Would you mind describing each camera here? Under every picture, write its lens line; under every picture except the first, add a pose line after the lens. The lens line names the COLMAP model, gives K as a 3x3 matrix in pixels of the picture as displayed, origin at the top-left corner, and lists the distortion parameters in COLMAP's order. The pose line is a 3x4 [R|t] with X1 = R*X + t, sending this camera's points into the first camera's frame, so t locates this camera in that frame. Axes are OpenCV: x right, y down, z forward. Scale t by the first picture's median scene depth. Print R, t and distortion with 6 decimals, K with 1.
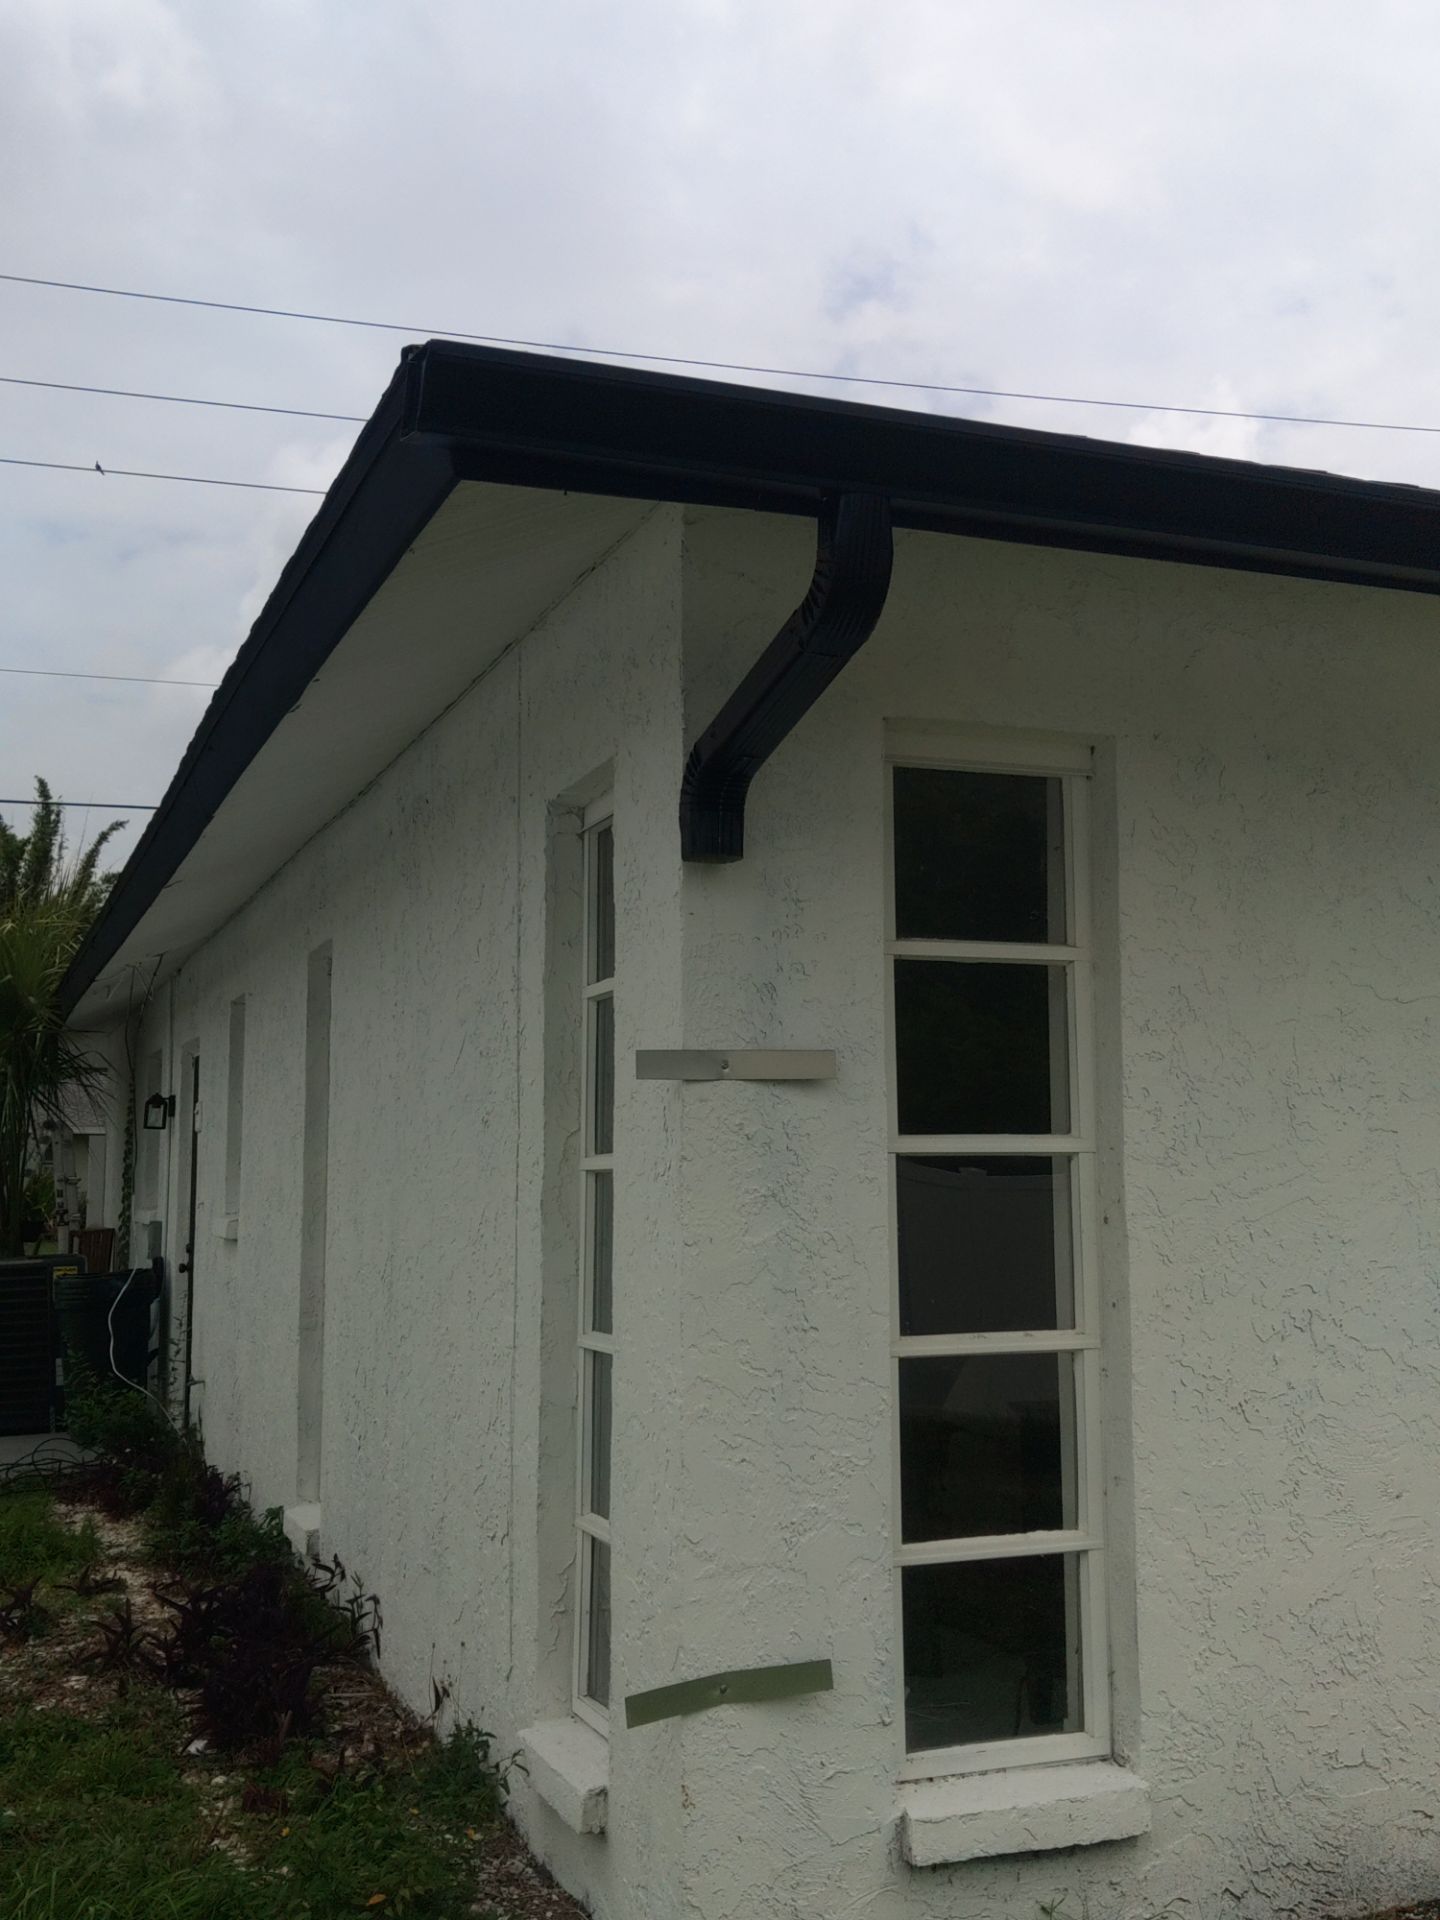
lens RADIAL K [[2016.9, 0, 717.6], [0, 2016.9, 975.7], [0, 0, 1]] dist [-0.023098, 0.000000]
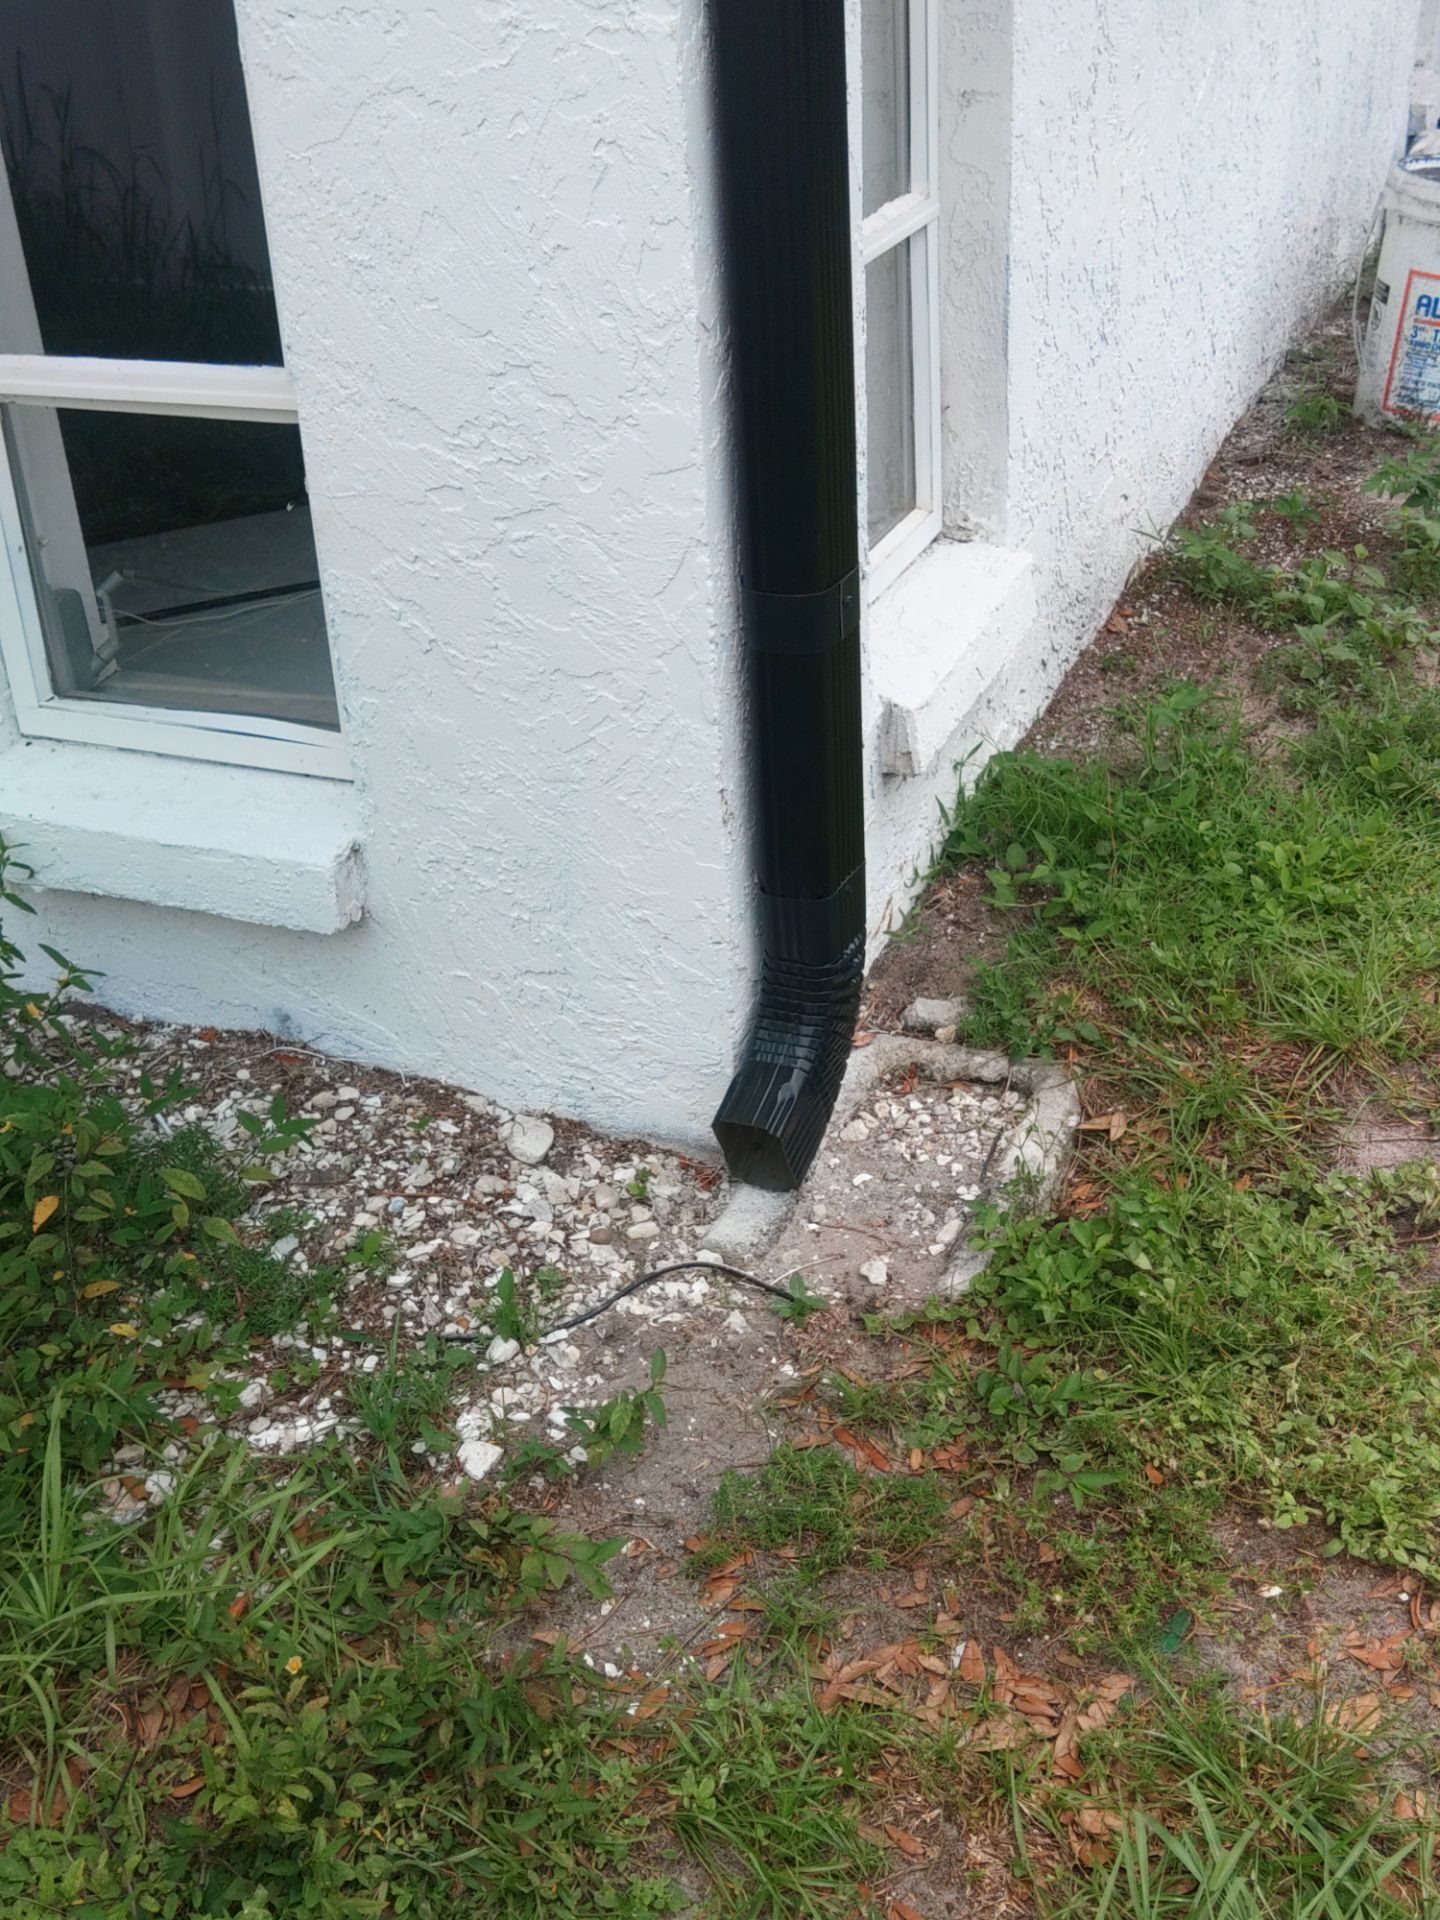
lens RADIAL K [[2016.9, 0, 711.3], [0, 2016.9, 978.8], [0, 0, 1]] dist [-0.023098, 0.000000]
pose [[0.701356, -0.403310, 0.587742, -0.310251], [-0.016741, 0.814994, 0.579228, 0.119748], [-0.712614, -0.416084, 0.564849, 0.600381]]
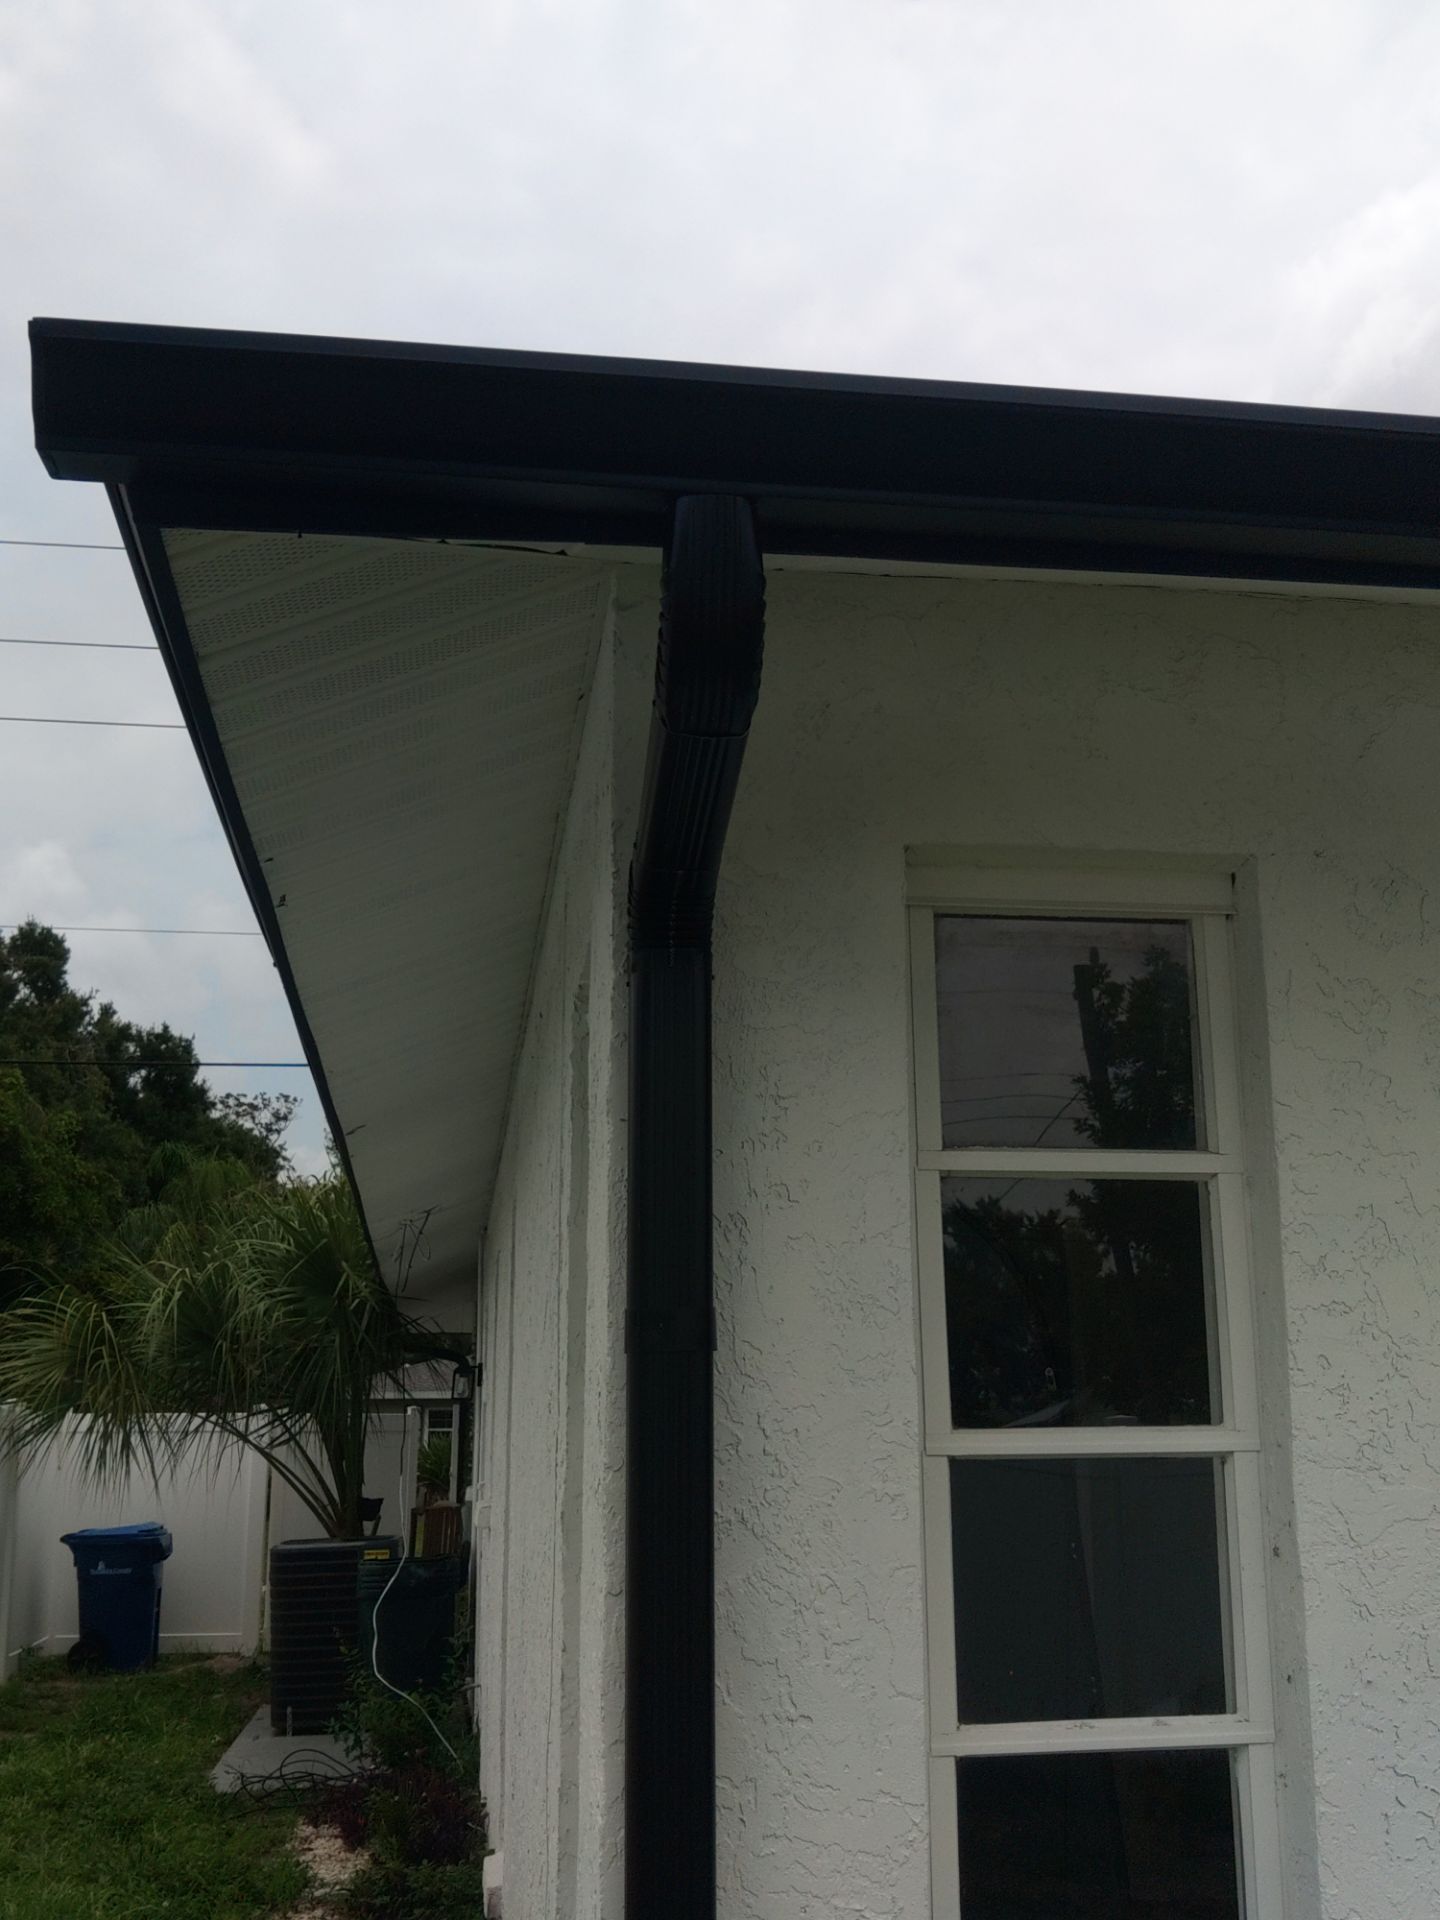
lens RADIAL K [[2016.9, 0, 755.4], [0, 2016.9, 1010.6], [0, 0, 1]] dist [-0.023098, 0.000000]
pose [[0.974268, -0.053678, -0.218907, 0.182377], [0.030162, 0.993542, -0.109385, 0.008299], [0.223365, 0.099968, 0.969595, 0.282160]]
